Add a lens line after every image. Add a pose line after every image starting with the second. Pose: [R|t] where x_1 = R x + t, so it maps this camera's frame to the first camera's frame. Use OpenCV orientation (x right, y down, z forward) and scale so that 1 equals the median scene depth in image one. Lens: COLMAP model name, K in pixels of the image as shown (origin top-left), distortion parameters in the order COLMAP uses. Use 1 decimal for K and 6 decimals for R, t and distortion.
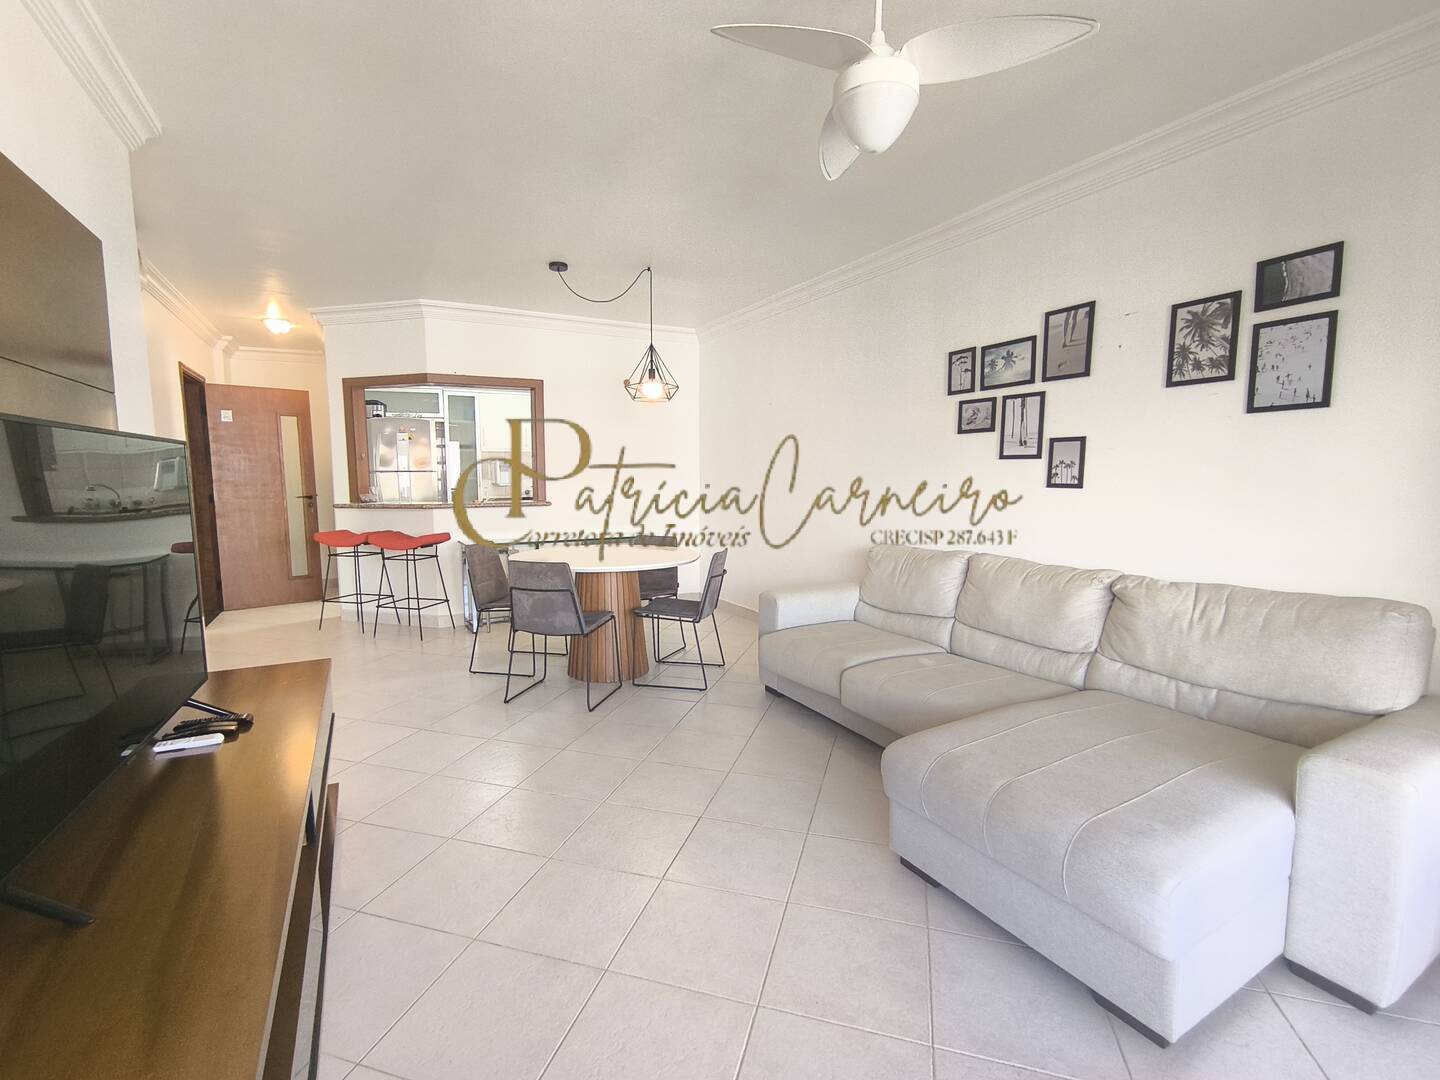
lens RADIAL K [[656.1, 0, 724.4], [0, 656.1, 549.6], [0, 0, 1]] dist [-0.003854, 0.001905]
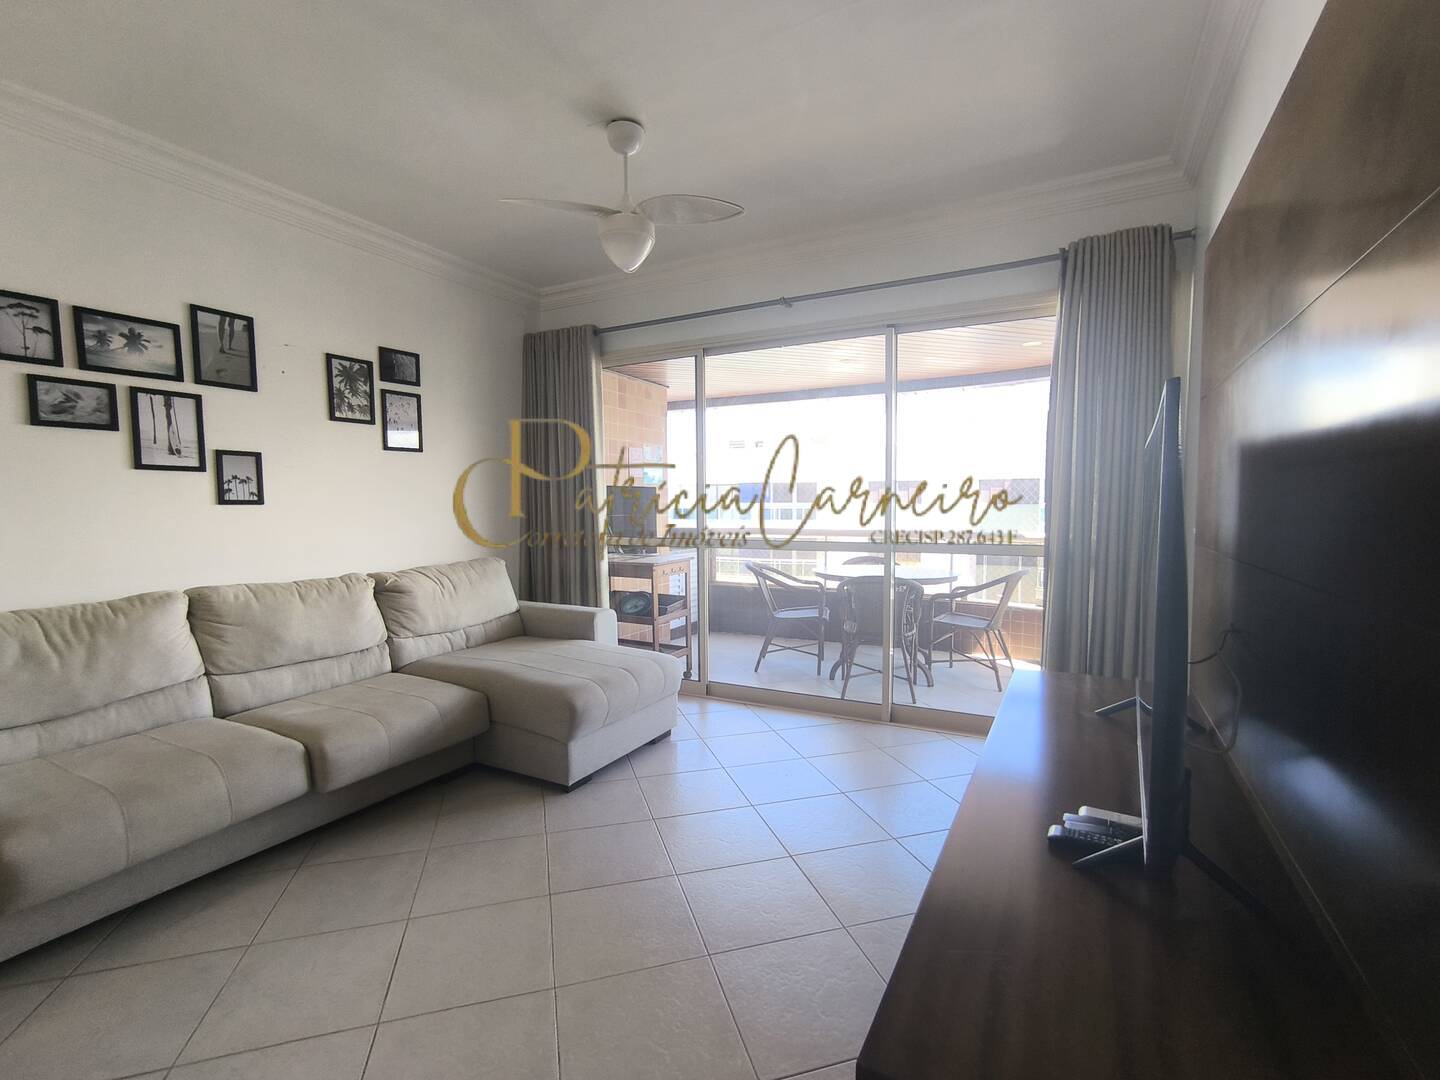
lens RADIAL K [[656.1, 0, 723.6], [0, 656.1, 543.9], [0, 0, 1]] dist [-0.003854, 0.001905]
pose [[-0.535476, -0.058352, 0.842532, -0.653583], [0.089563, 0.988061, 0.125353, -0.094956], [-0.839788, 0.142583, -0.523857, 0.925240]]
